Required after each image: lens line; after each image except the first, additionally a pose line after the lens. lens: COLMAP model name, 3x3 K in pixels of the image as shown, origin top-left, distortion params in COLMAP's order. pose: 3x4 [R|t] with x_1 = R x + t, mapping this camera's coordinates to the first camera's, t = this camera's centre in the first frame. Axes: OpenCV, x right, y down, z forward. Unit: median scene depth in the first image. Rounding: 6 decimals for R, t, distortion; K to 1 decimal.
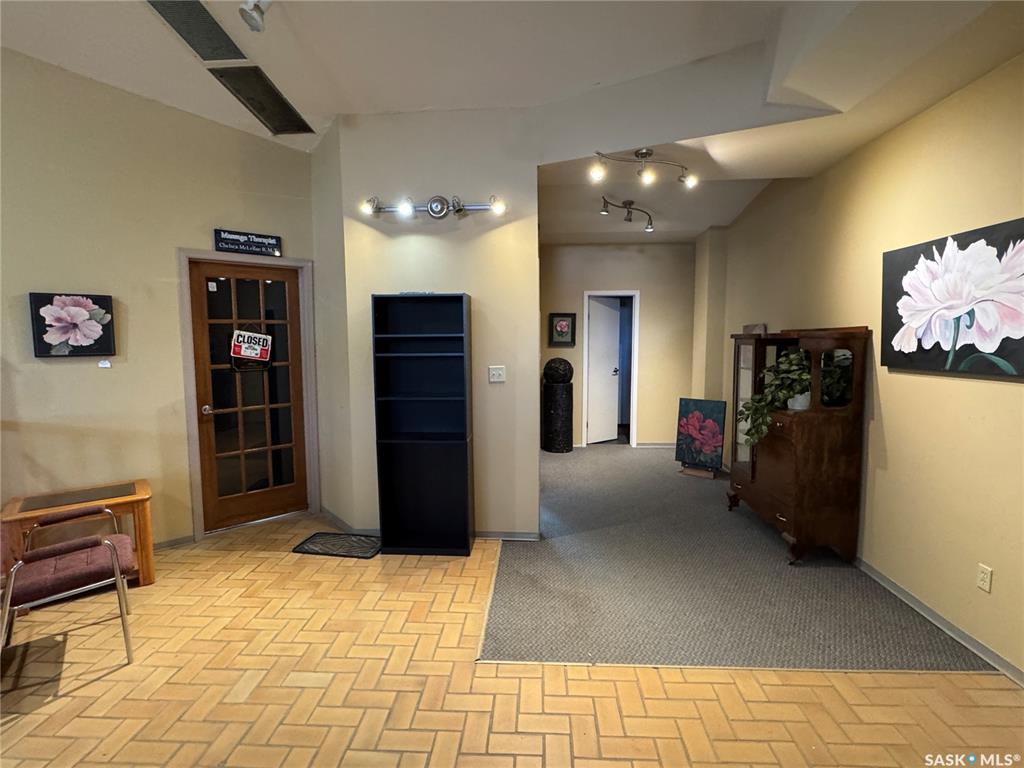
lens RADIAL K [[504.3, 0, 513.4], [0, 504.3, 377.4], [0, 0, 1]] dist [-0.000979, -0.000742]
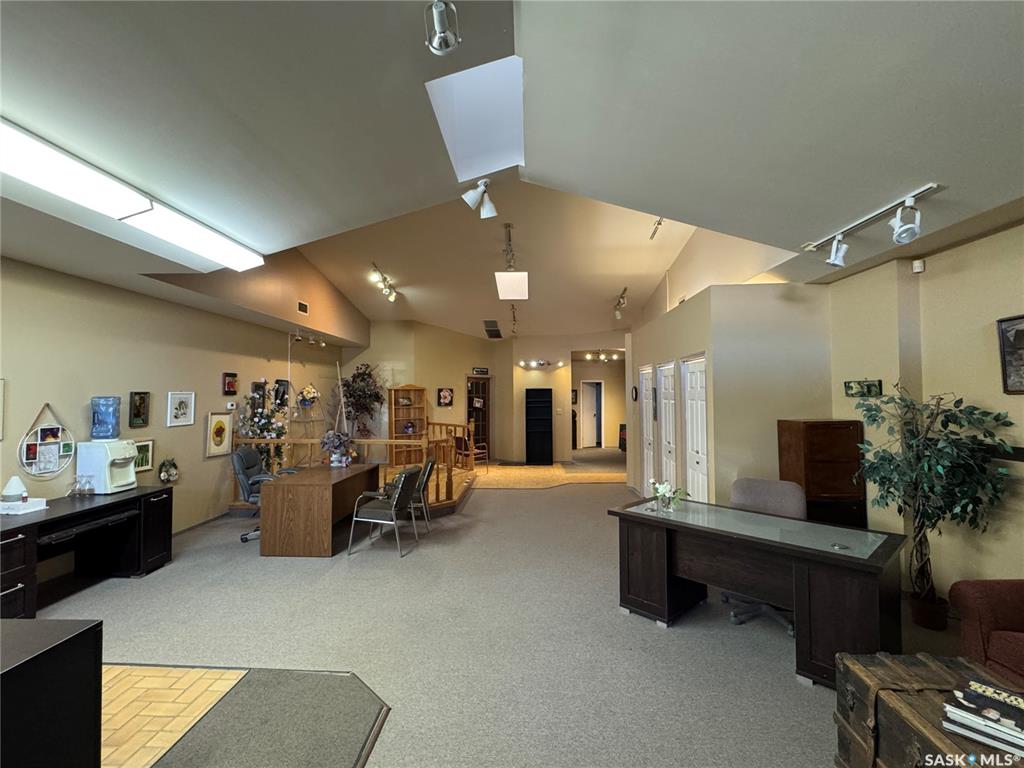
lens RADIAL K [[469.4, 0, 511.3], [0, 469.4, 382.5], [0, 0, 1]] dist [-0.002896, -0.000201]
pose [[0.999633, 0.004130, 0.026764, -0.454194], [-0.001152, 0.993893, -0.110341, 0.150561], [-0.027057, 0.110270, 0.993533, -2.187842]]
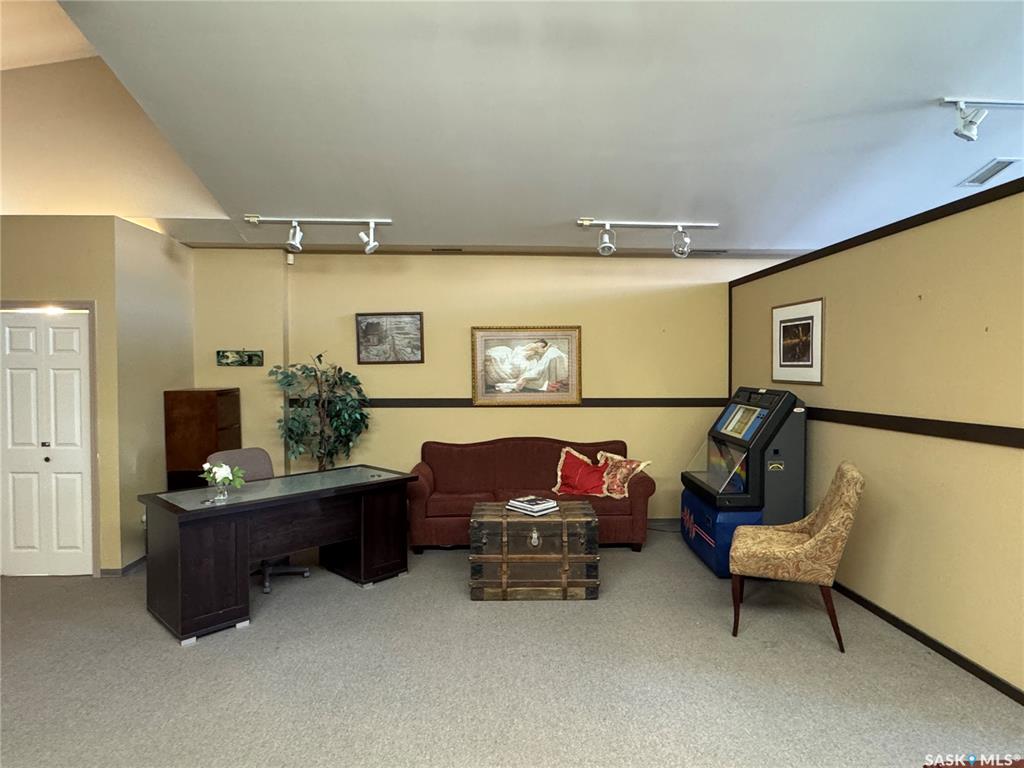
lens RADIAL K [[594.8, 0, 507.4], [0, 594.8, 382.3], [0, 0, 1]] dist [-0.000128, -0.000374]
pose [[-0.097045, -0.012215, 0.995205, -1.204835], [0.081714, 0.996451, 0.020198, 0.125830], [-0.991920, 0.083282, -0.095703, -1.589879]]
